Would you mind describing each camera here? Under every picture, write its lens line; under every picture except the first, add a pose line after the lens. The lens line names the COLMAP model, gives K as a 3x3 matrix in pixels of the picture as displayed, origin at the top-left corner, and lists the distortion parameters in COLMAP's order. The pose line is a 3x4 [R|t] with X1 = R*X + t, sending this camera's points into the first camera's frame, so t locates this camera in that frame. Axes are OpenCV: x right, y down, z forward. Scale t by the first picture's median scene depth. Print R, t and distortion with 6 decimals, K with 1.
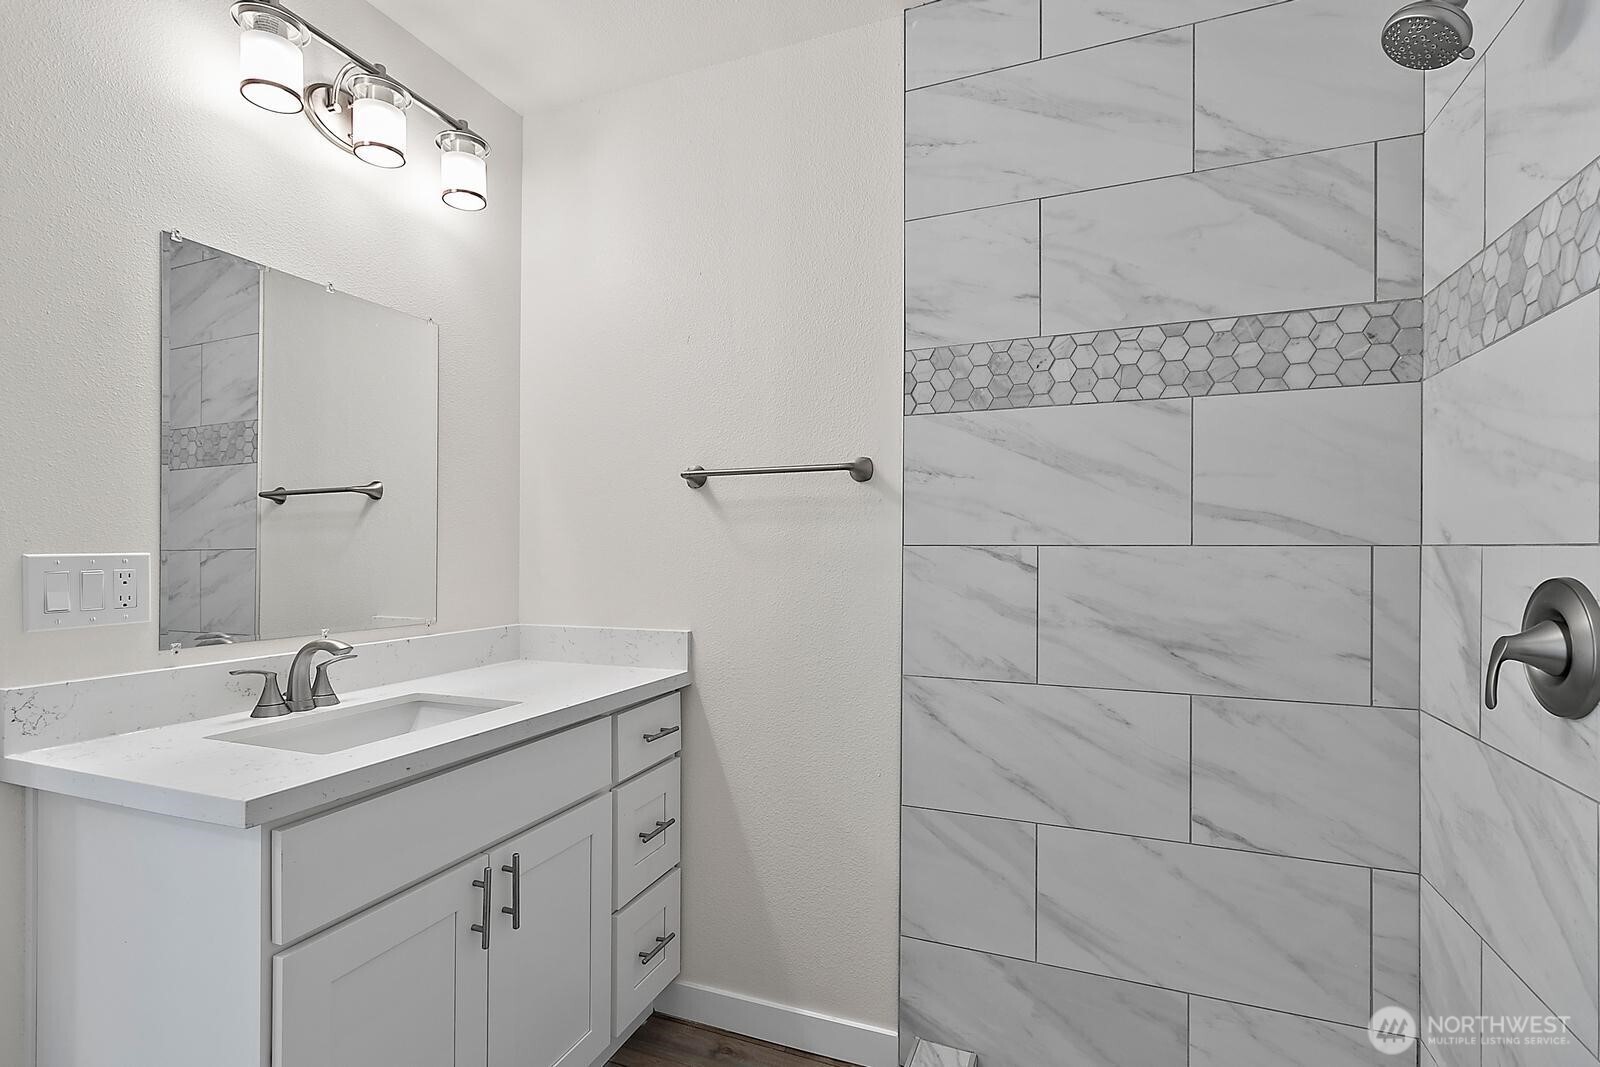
lens RADIAL K [[754.4, 0, 806.8], [0, 754.4, 543.7], [0, 0, 1]] dist [0.004167, 0.000988]
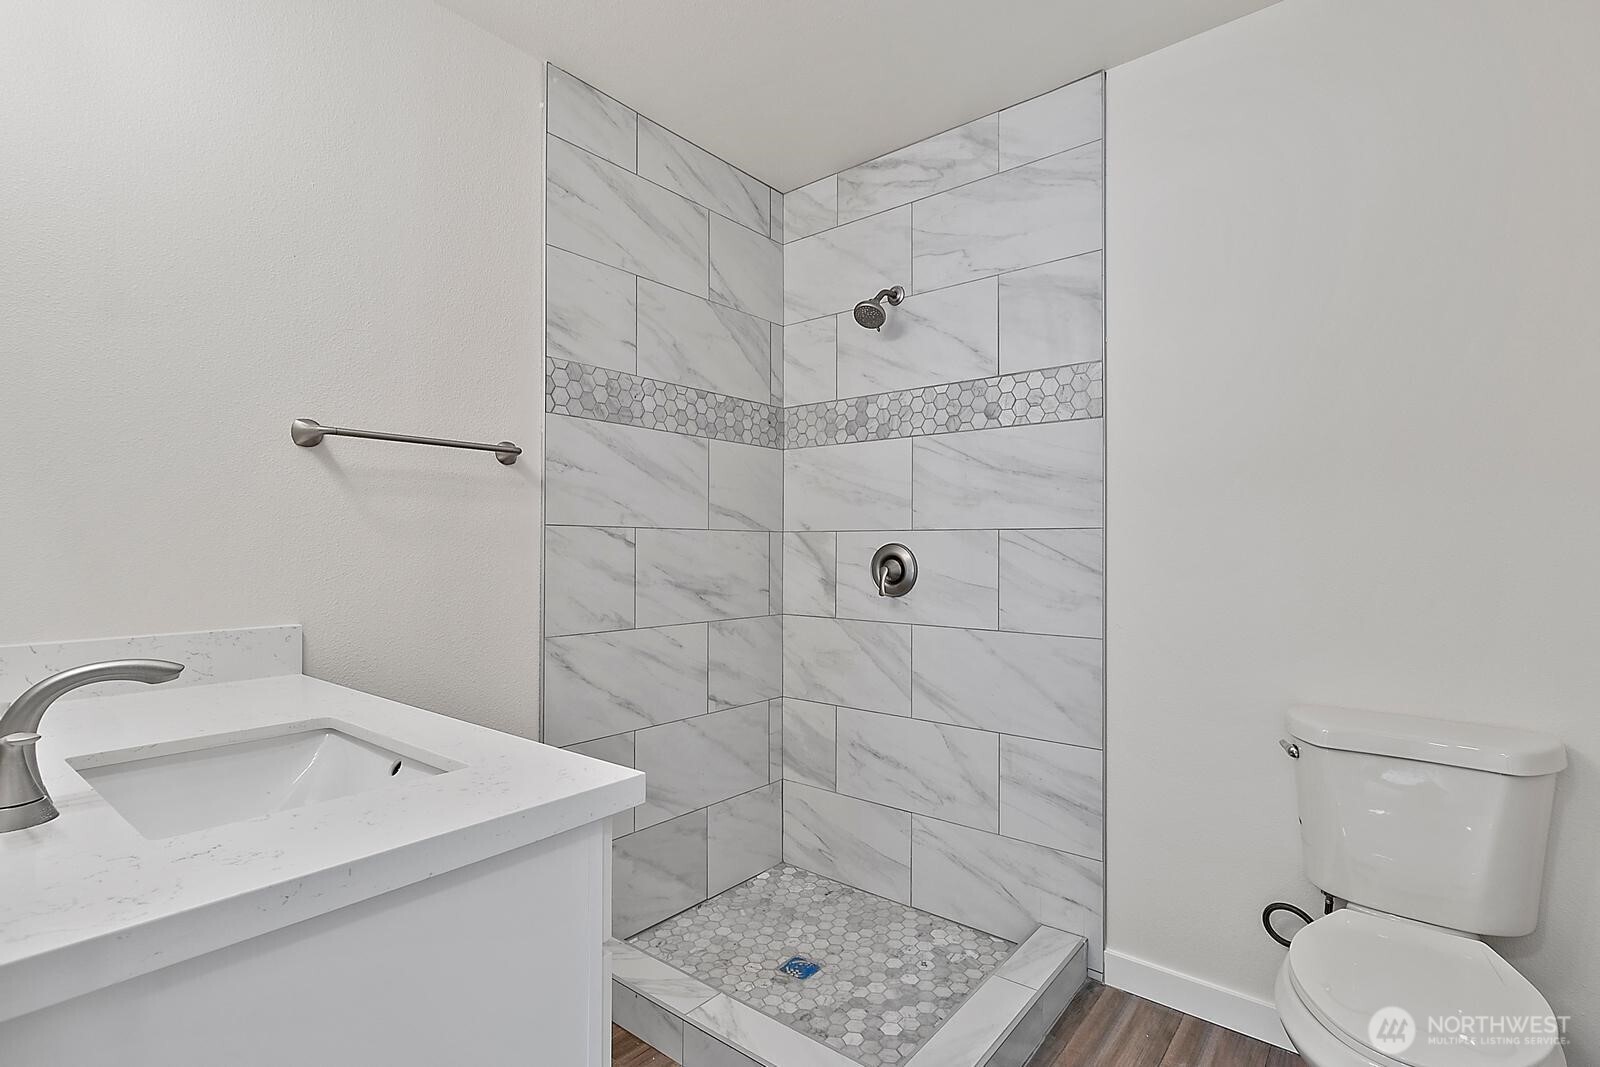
lens RADIAL K [[754.4, 0, 806.8], [0, 754.4, 543.7], [0, 0, 1]] dist [0.004167, 0.000988]
pose [[0.294939, 0.008201, 0.955481, -0.924686], [-0.004341, 0.999964, -0.007243, 0.040724], [-0.955506, -0.002012, 0.294964, 0.303376]]
